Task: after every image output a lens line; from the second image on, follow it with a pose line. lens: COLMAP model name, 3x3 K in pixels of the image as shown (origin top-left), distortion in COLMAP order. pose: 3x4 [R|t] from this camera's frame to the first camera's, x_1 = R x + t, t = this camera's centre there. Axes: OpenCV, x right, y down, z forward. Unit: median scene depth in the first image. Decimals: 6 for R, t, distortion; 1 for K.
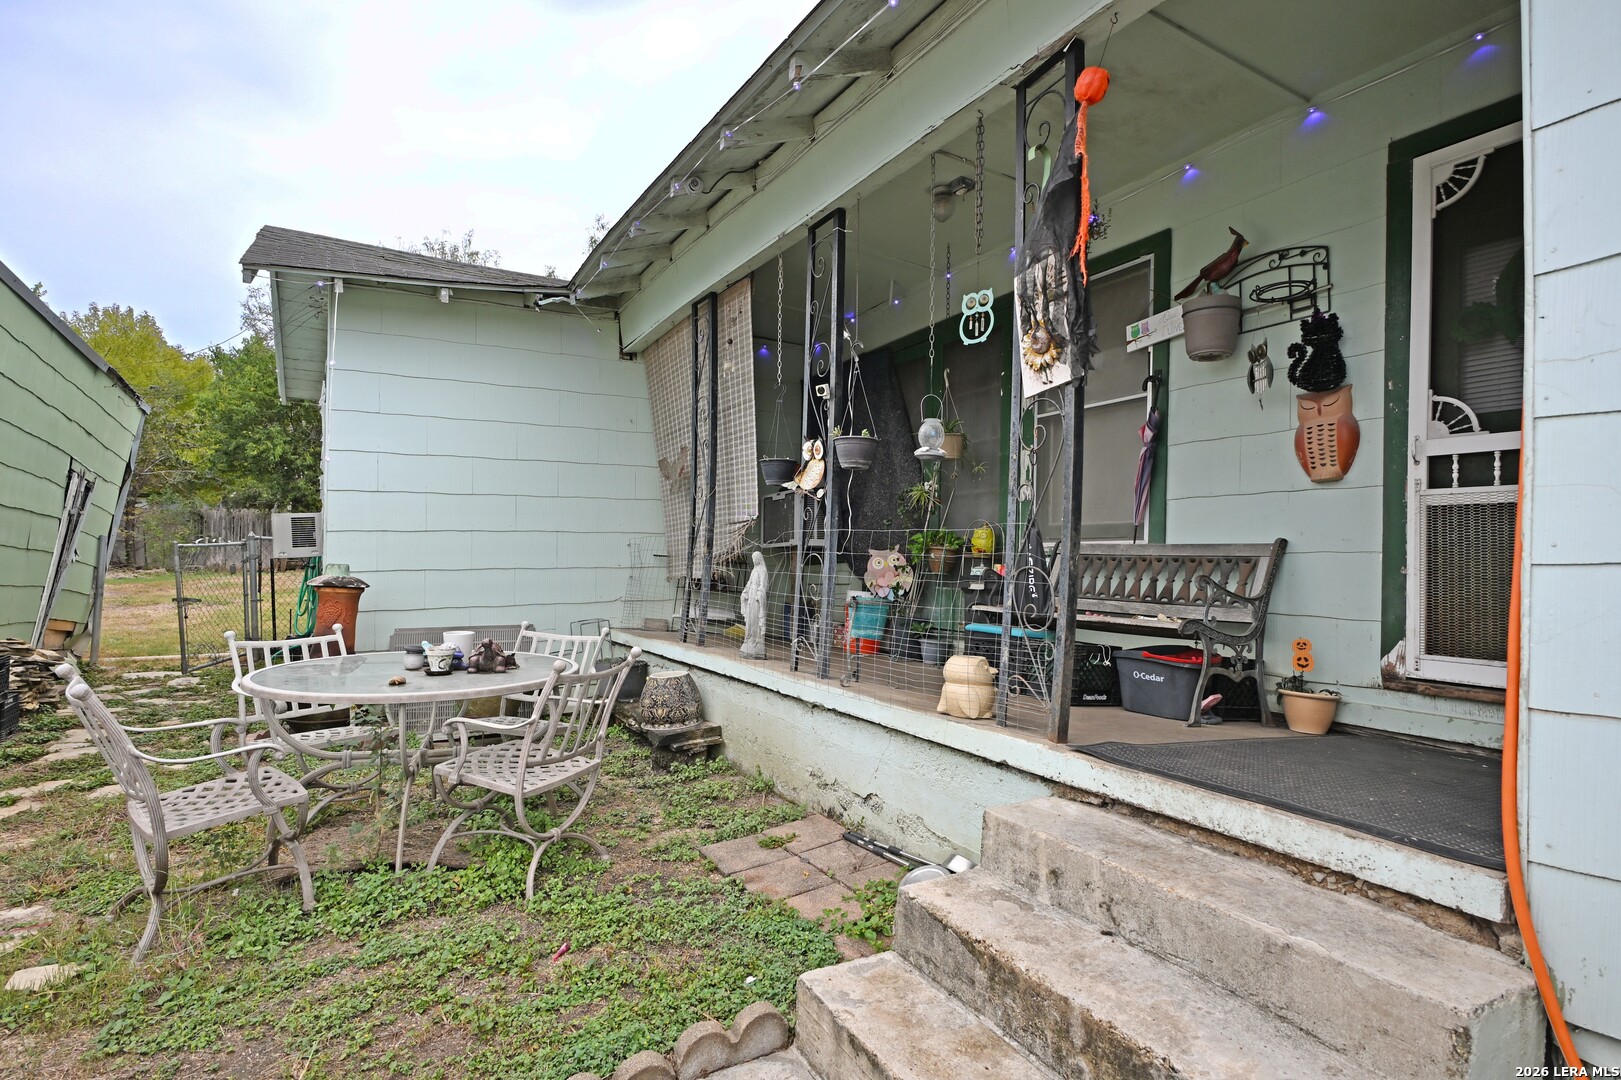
lens RADIAL K [[789.5, 0, 805.5], [0, 789.5, 544.3], [0, 0, 1]] dist [-0.001334, 0.002246]
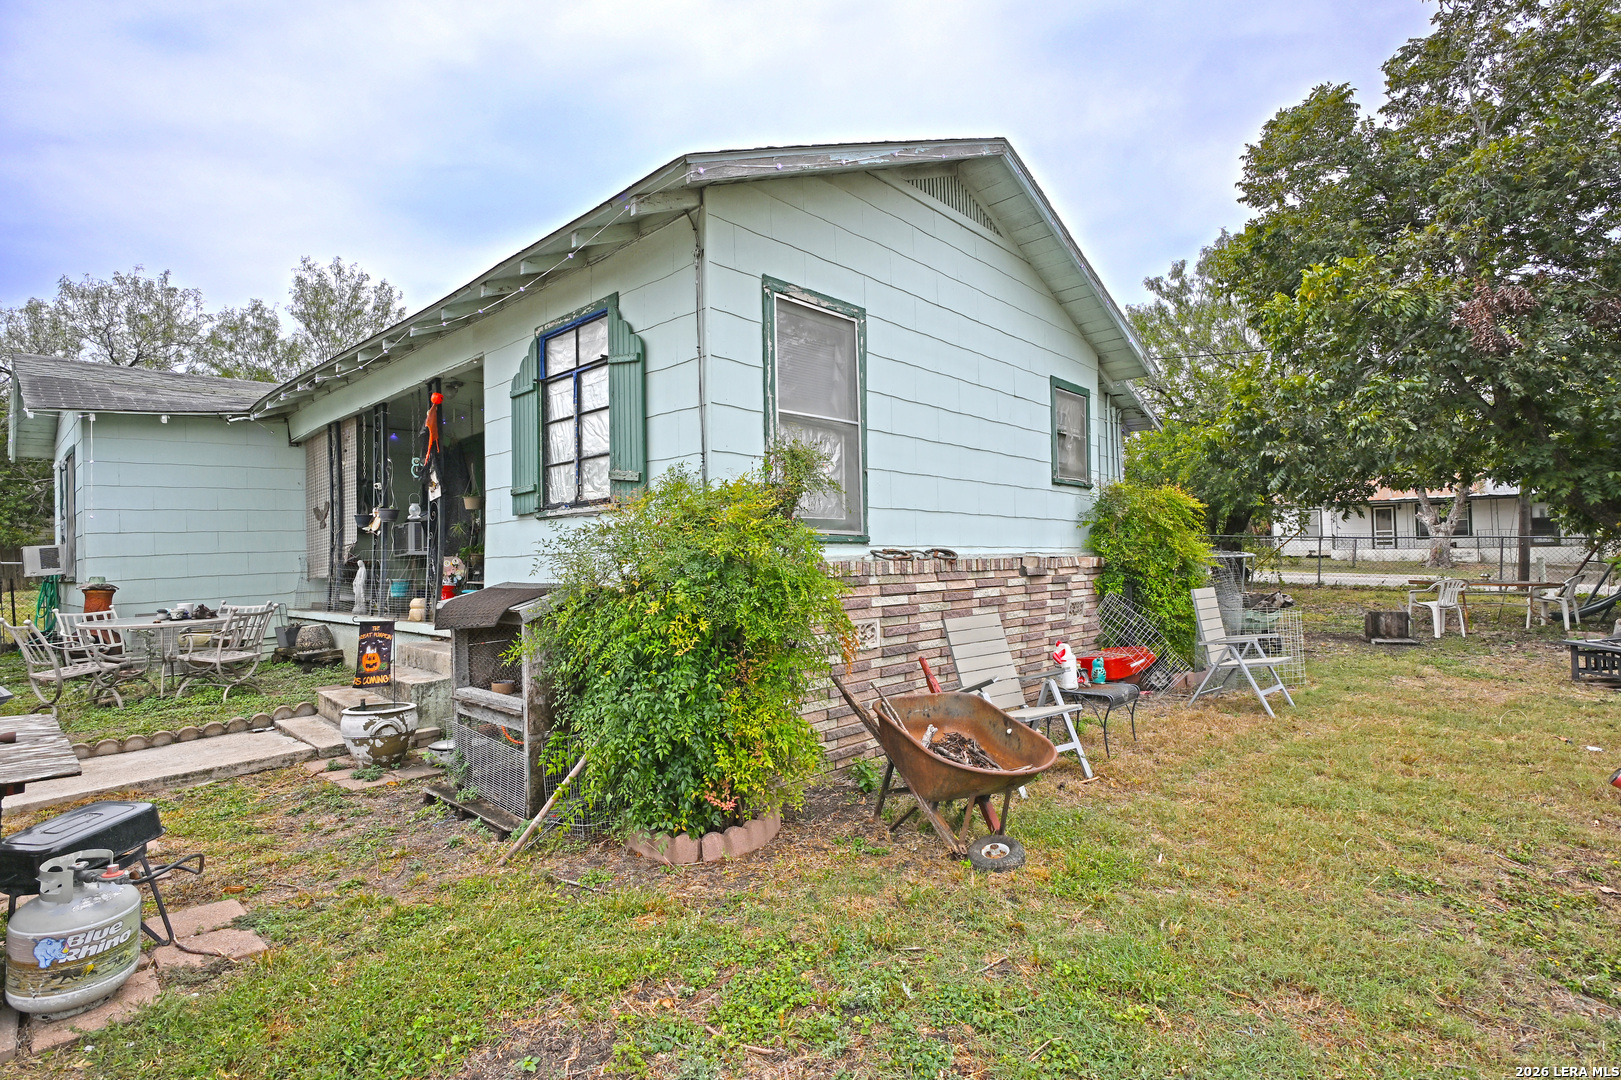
lens RADIAL K [[789.5, 0, 817.2], [0, 789.5, 541.4], [0, 0, 1]] dist [-0.001334, 0.002246]
pose [[0.958988, -0.032443, 0.281583, 0.499857], [0.033194, 0.999447, 0.002103, -0.004304], [-0.281496, 0.007331, 0.959534, -1.267182]]
